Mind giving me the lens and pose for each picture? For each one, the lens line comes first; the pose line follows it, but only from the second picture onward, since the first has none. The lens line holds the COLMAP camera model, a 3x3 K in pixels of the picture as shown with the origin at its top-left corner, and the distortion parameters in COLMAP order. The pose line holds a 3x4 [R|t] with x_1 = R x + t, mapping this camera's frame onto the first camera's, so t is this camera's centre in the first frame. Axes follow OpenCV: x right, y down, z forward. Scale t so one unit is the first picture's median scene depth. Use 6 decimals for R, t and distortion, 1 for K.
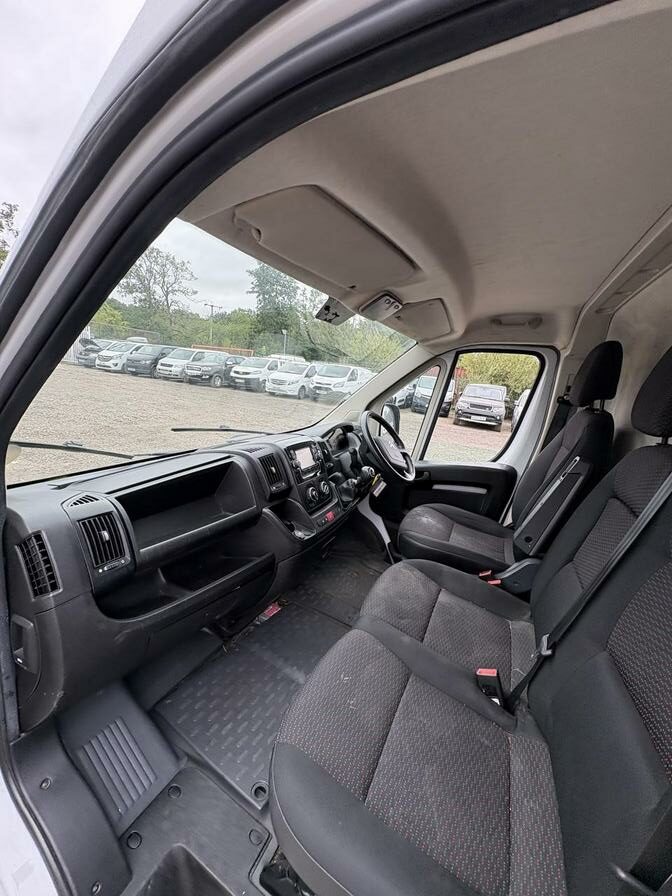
lens RADIAL K [[356.3, 0, 332.1], [0, 356.3, 447.9], [0, 0, 1]] dist [-0.000229, -0.000212]
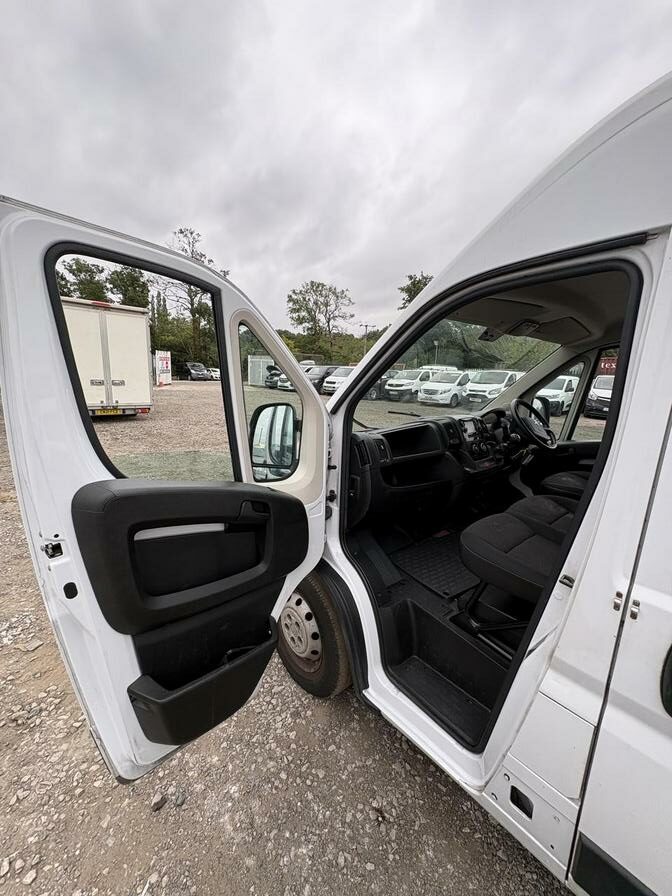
lens RADIAL K [[356.3, 0, 336.4], [0, 356.3, 447.0], [0, 0, 1]] dist [-0.000229, -0.000212]
pose [[0.921581, 0.005083, -0.388153, -0.000618], [-0.019027, 0.999304, -0.032090, 0.012273], [0.387720, 0.036959, 0.921036, -0.046676]]
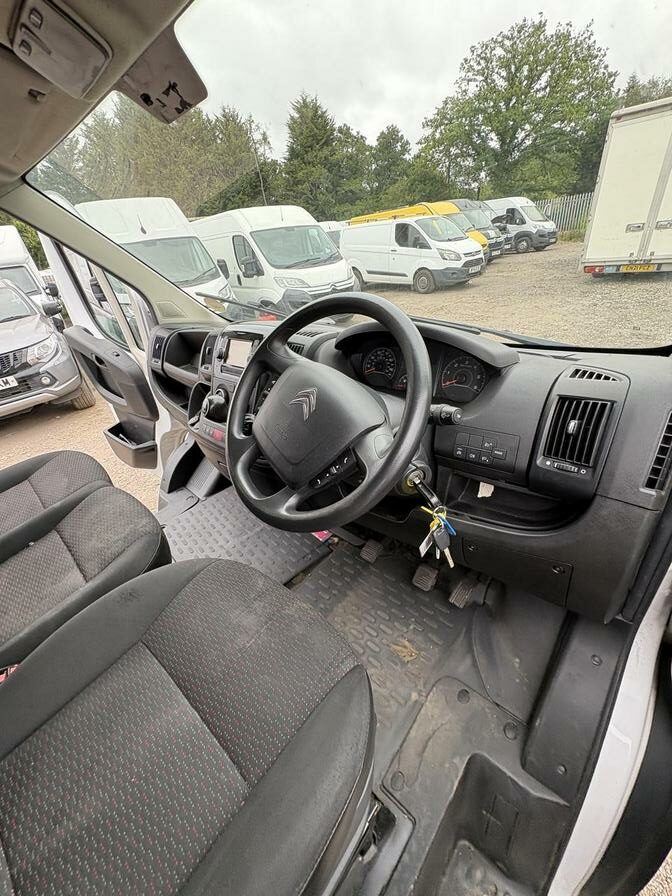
lens RADIAL K [[356.3, 0, 335.0], [0, 356.3, 448.8], [0, 0, 1]] dist [-0.000229, -0.000212]
pose [[-0.289822, 0.411144, -0.864270, 0.040247], [-0.119210, 0.880488, 0.458835, -0.010892], [0.949627, 0.236010, -0.206173, 0.094415]]
